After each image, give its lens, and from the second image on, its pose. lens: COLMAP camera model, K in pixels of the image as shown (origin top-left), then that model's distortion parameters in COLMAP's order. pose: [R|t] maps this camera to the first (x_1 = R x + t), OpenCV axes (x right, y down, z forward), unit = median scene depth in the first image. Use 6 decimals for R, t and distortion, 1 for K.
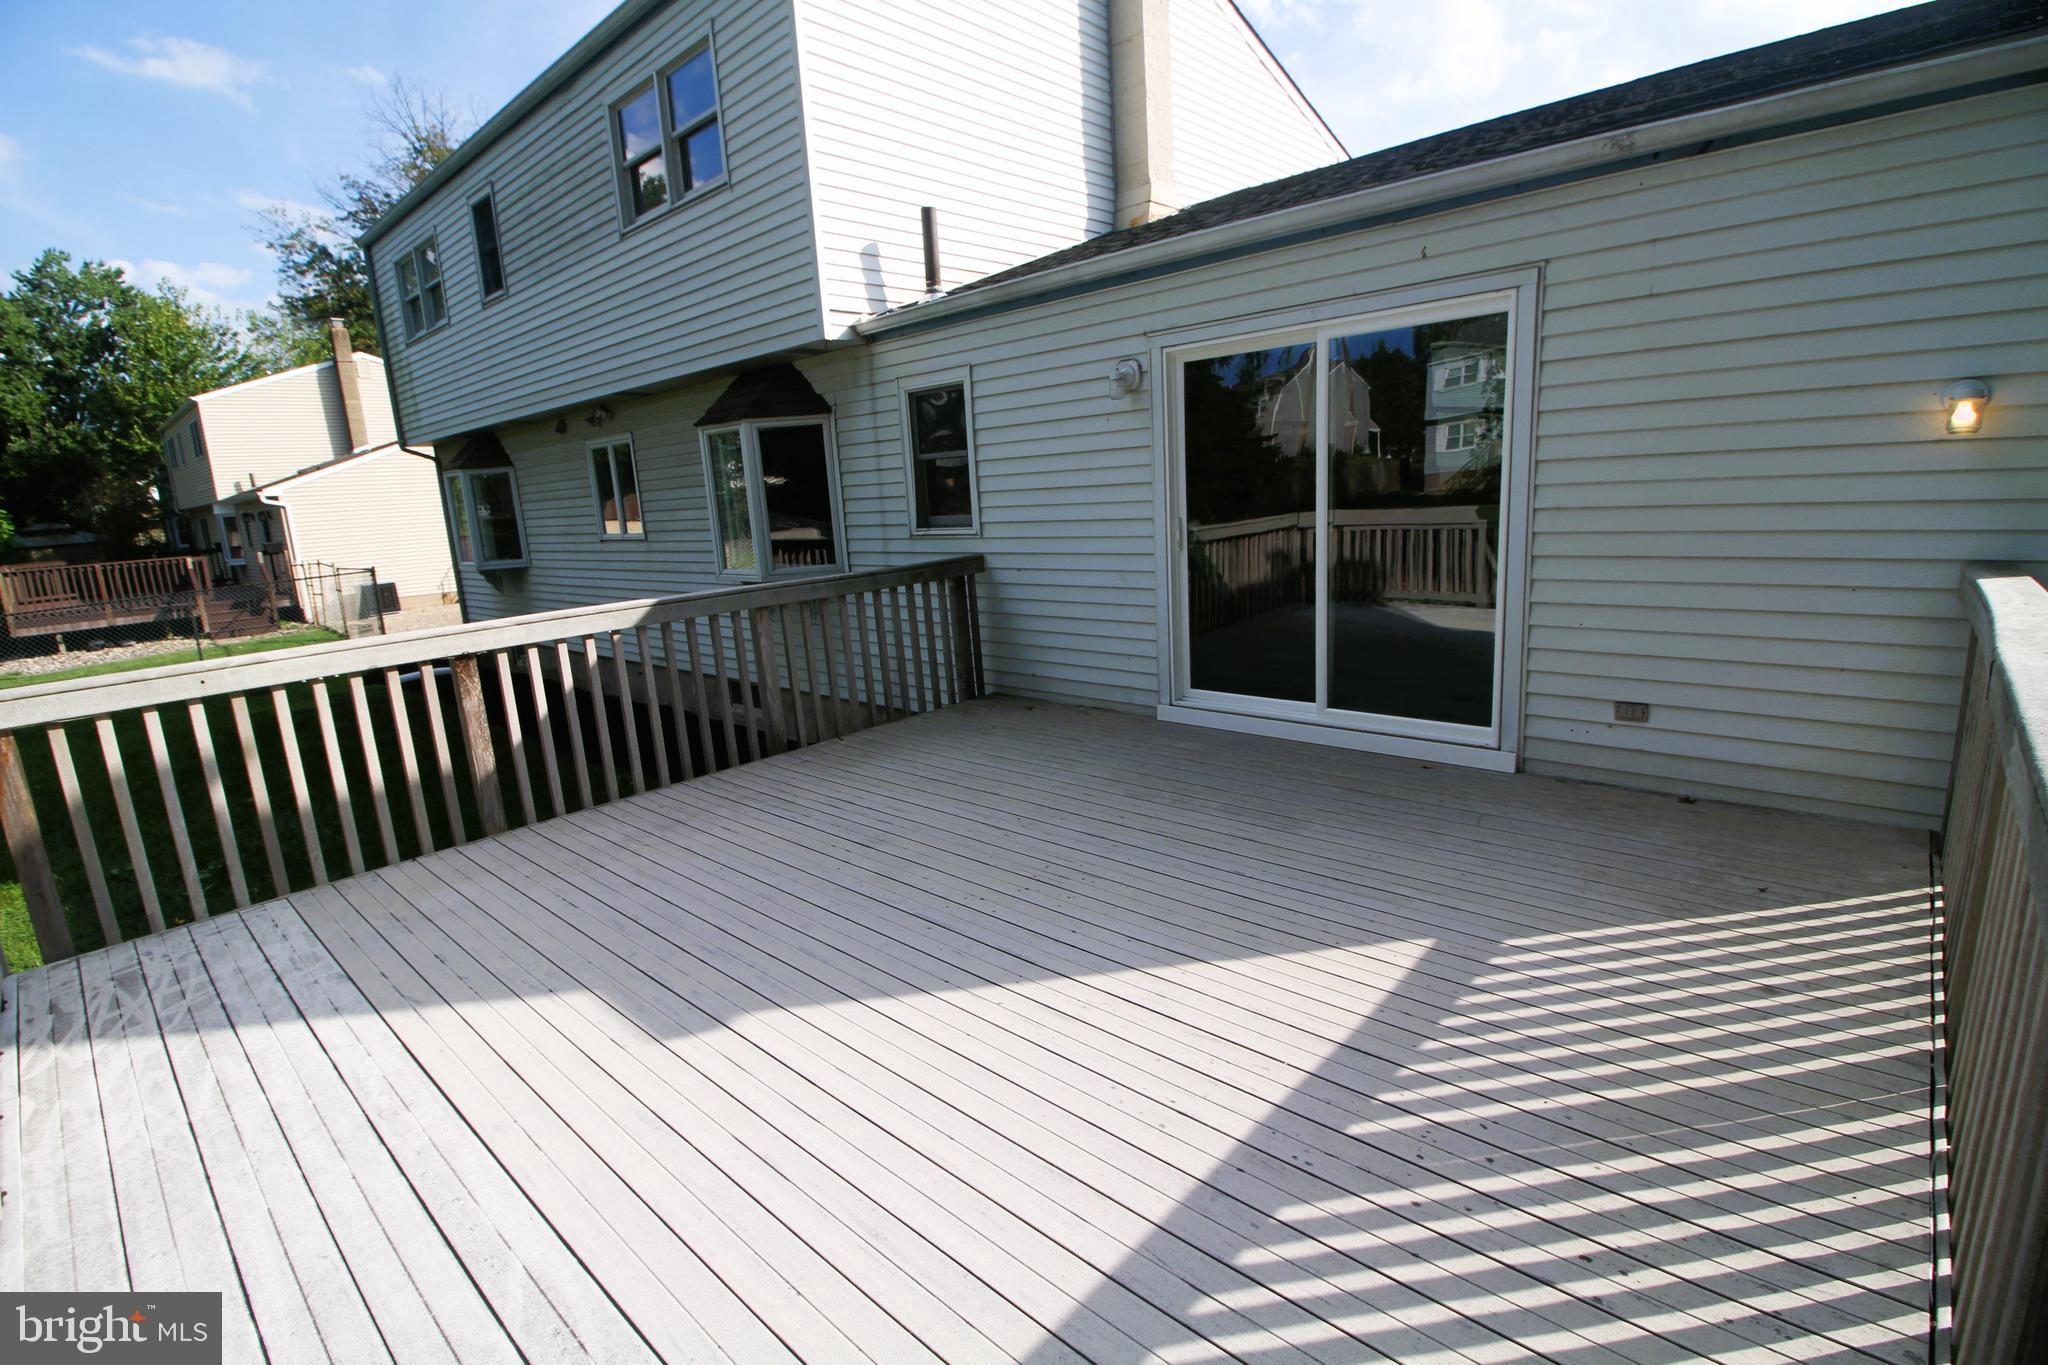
lens RADIAL K [[944.3, 0, 1016.1], [0, 944.3, 684.0], [0, 0, 1]] dist [-0.009392, -0.007799]
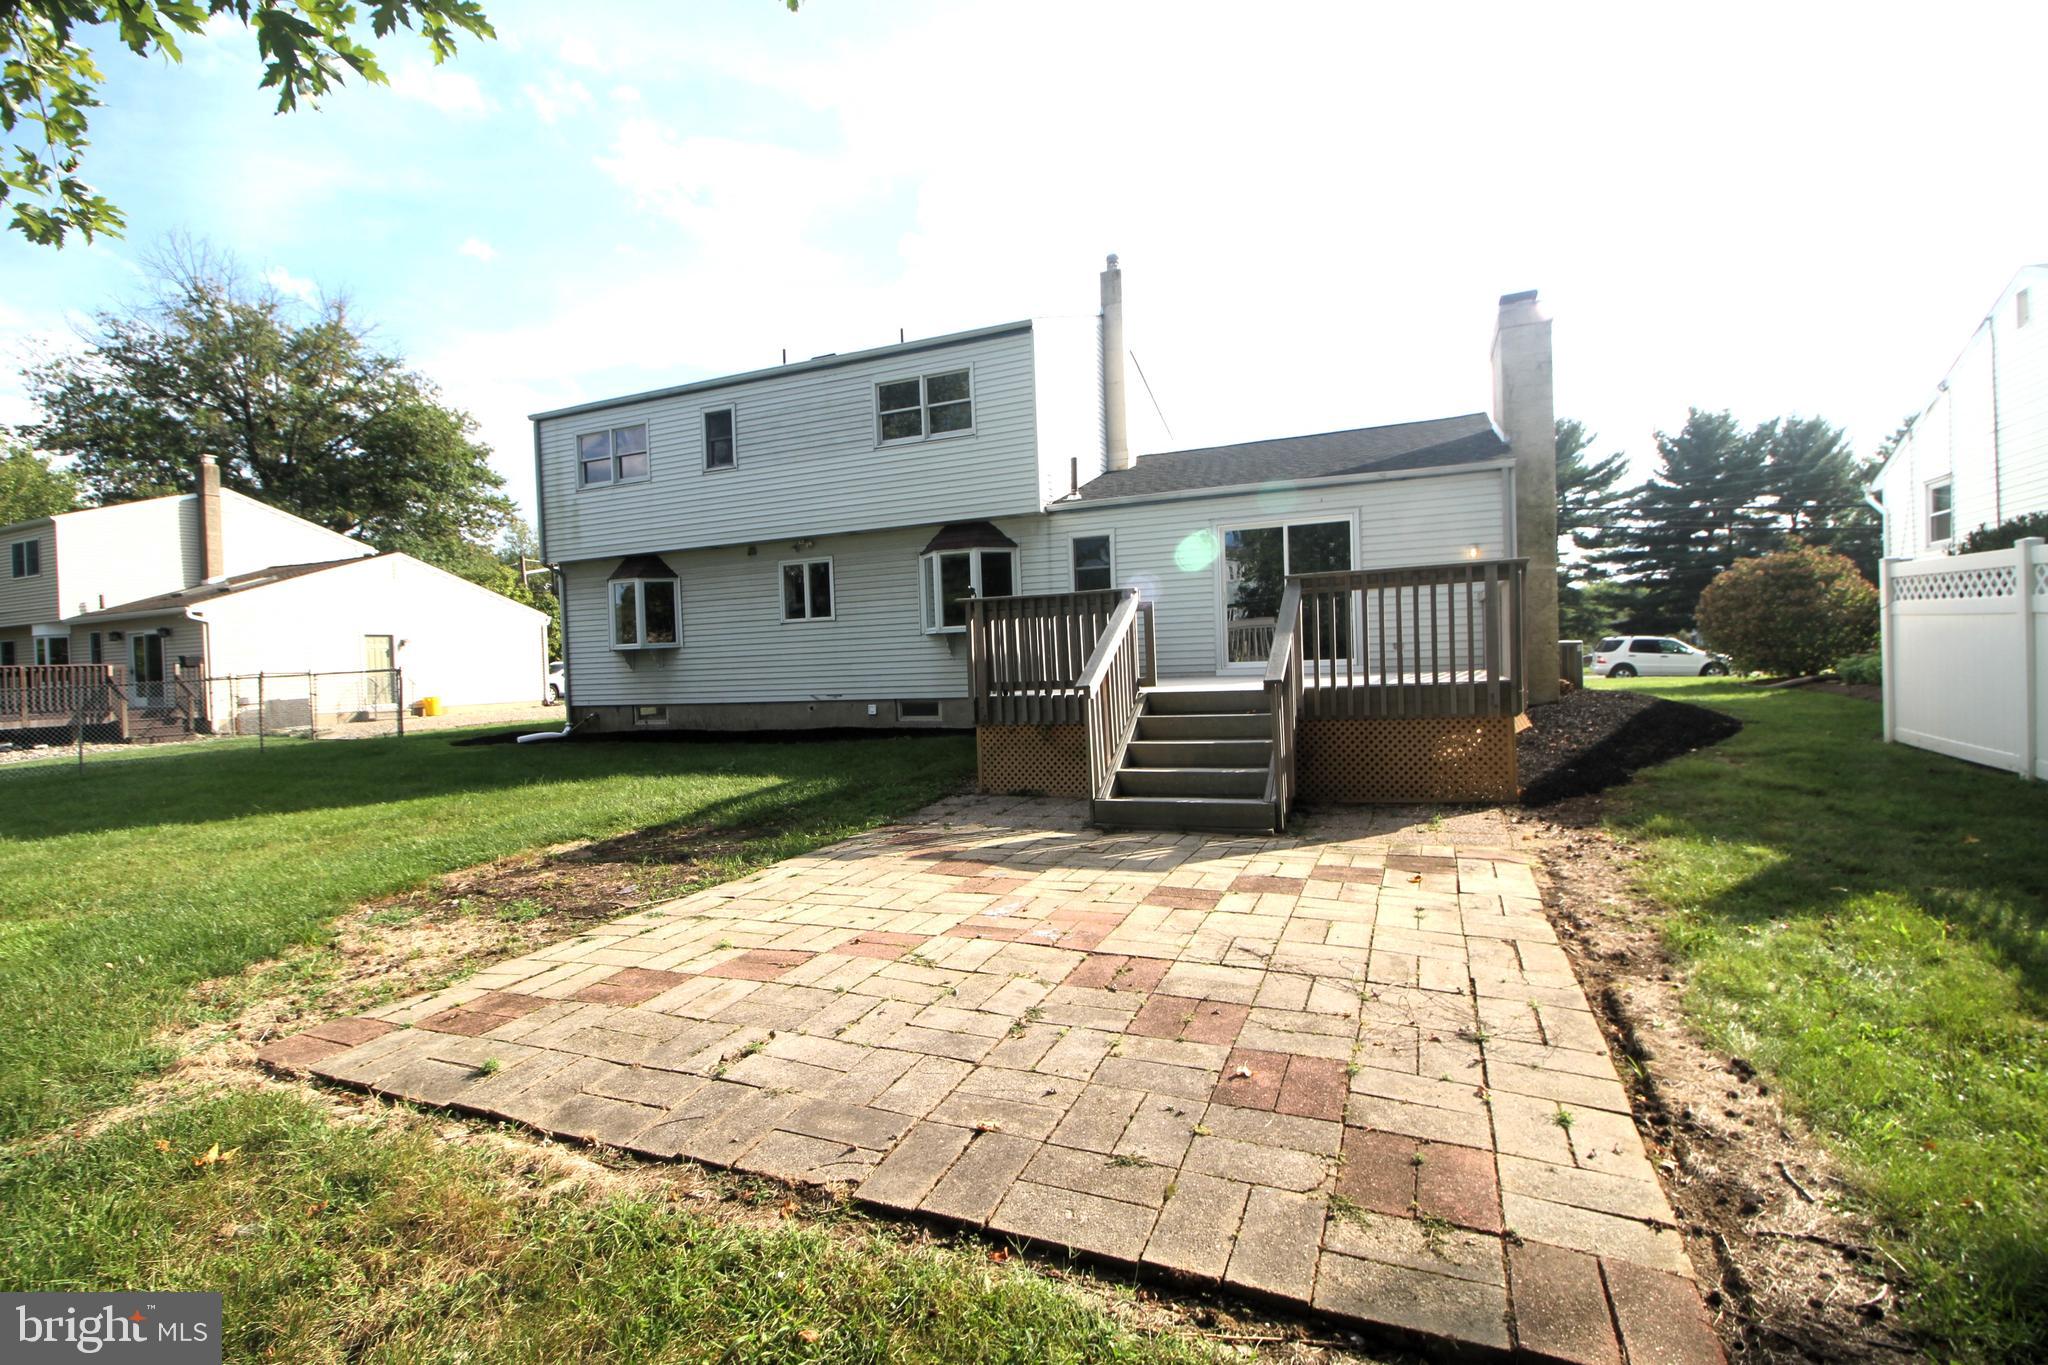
lens RADIAL K [[944.3, 0, 1018.5], [0, 944.3, 694.7], [0, 0, 1]] dist [-0.009392, -0.007799]
pose [[0.937039, 0.010568, 0.349064, -0.391025], [0.054524, 0.982857, -0.176121, 0.162422], [-0.344942, 0.184065, 0.920400, -0.341240]]
